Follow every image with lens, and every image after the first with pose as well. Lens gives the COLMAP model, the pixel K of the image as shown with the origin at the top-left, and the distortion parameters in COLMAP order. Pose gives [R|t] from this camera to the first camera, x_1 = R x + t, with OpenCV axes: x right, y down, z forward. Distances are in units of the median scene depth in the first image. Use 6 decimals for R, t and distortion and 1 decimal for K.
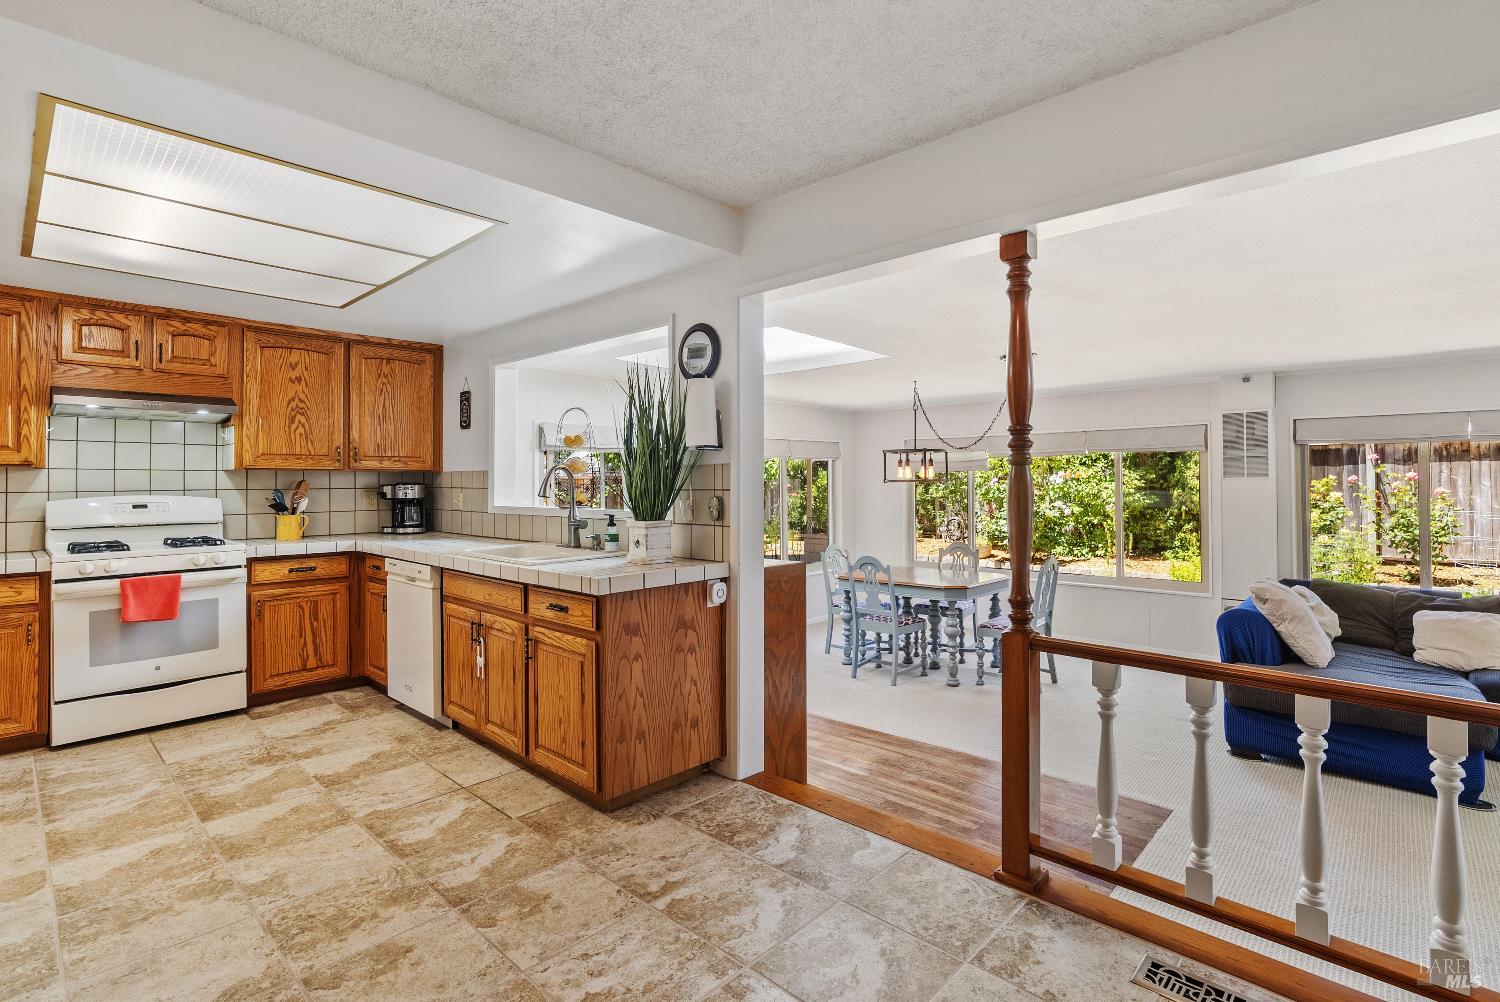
lens RADIAL K [[716.2, 0, 751.3], [0, 716.2, 480.0], [0, 0, 1]] dist [-0.002110, 0.000487]
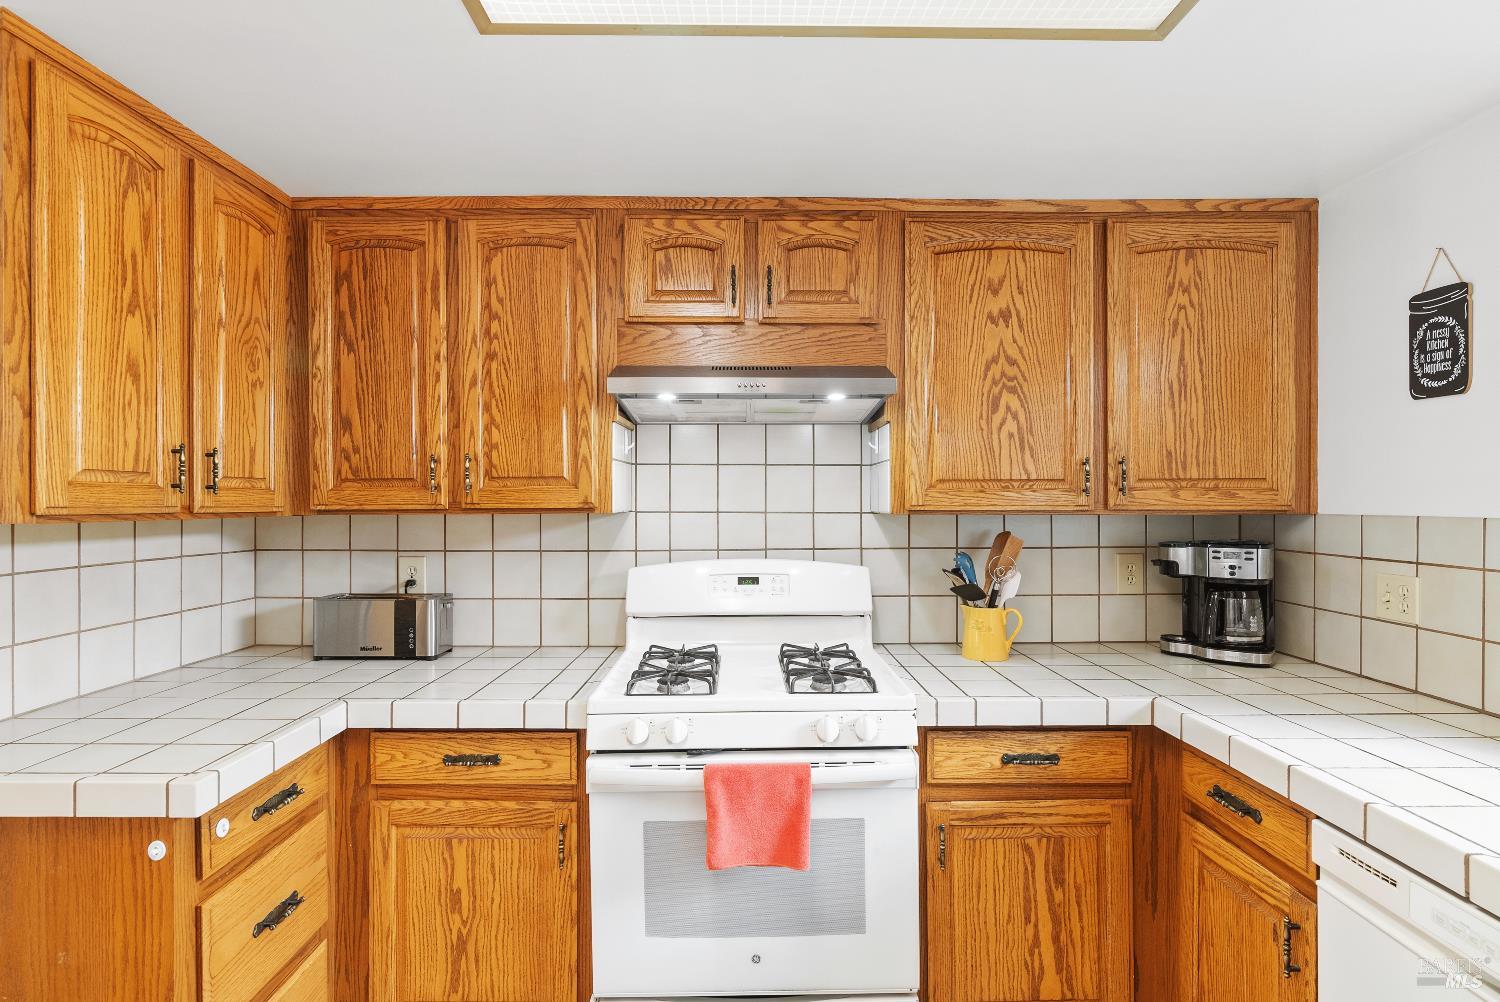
lens RADIAL K [[716.2, 0, 751.3], [0, 716.2, 480.0], [0, 0, 1]] dist [-0.002110, 0.000487]
pose [[0.694598, -0.020122, -0.719116, -0.435958], [0.002039, 0.999660, -0.026002, -0.024935], [0.719395, 0.016594, 0.694403, 0.591367]]
